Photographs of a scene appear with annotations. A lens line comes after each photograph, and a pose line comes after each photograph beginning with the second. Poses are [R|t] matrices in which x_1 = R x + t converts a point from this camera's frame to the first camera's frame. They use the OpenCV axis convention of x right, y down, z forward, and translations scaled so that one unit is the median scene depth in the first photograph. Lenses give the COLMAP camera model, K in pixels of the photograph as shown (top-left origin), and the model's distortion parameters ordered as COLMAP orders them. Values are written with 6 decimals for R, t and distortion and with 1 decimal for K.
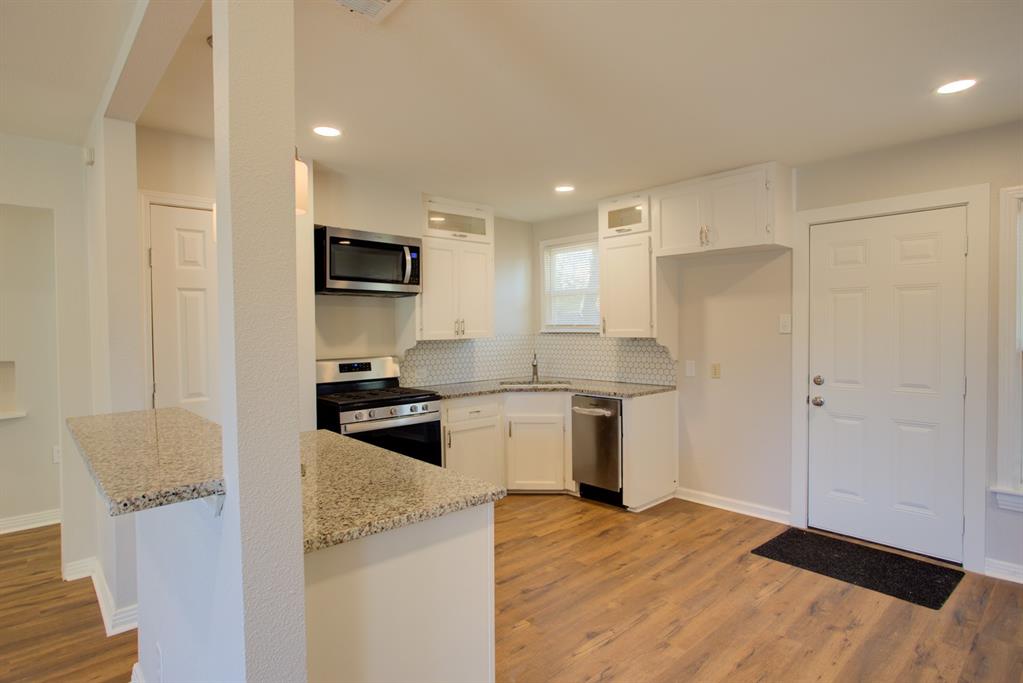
lens RADIAL K [[541.1, 0, 506.8], [0, 541.1, 338.6], [0, 0, 1]] dist [-0.005245, -0.000792]
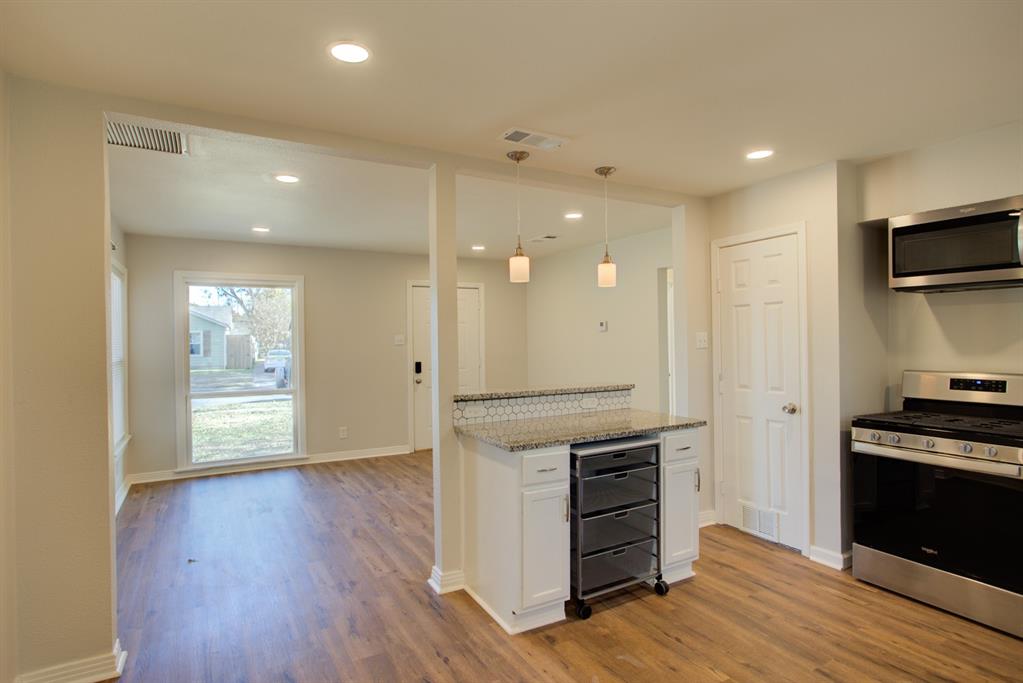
lens RADIAL K [[541.1, 0, 506.8], [0, 541.1, 338.6], [0, 0, 1]] dist [-0.005245, -0.000792]
pose [[-0.221321, 0.010792, -0.975141, 0.623277], [-0.003443, 0.999924, 0.011848, -0.018732], [0.975195, 0.005979, -0.221267, 0.556905]]
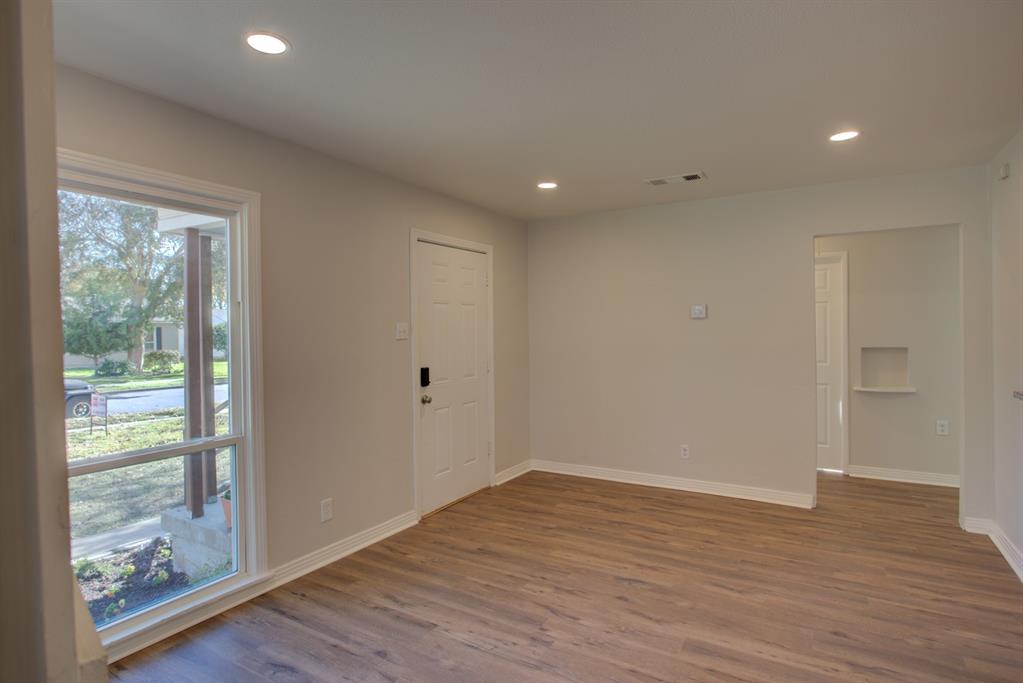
lens RADIAL K [[541.1, 0, 506.8], [0, 541.1, 338.6], [0, 0, 1]] dist [-0.005245, -0.000792]
pose [[0.282029, 0.016998, -0.959255, 0.028537], [-0.004228, 0.999855, 0.016475, 0.004763], [0.959397, -0.000591, 0.282060, -0.249360]]
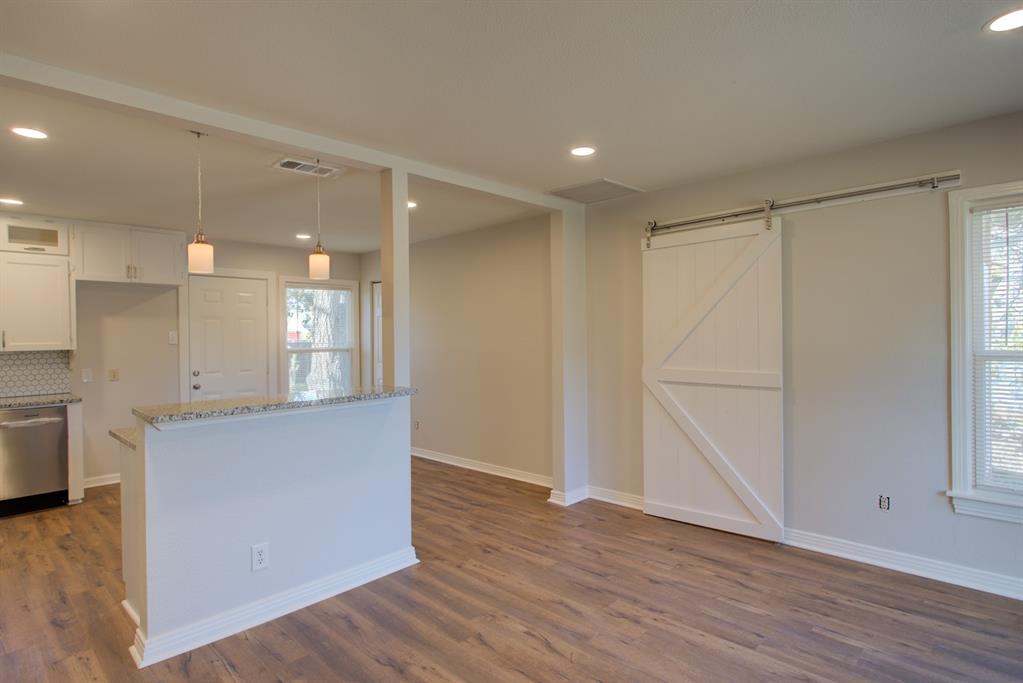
lens RADIAL K [[541.1, 0, 506.8], [0, 541.1, 338.6], [0, 0, 1]] dist [-0.005245, -0.000792]
pose [[-0.065151, 0.002490, 0.997872, -0.993017], [0.032614, 0.999468, -0.000365, 0.005321], [-0.997342, 0.032521, -0.065197, 0.172698]]
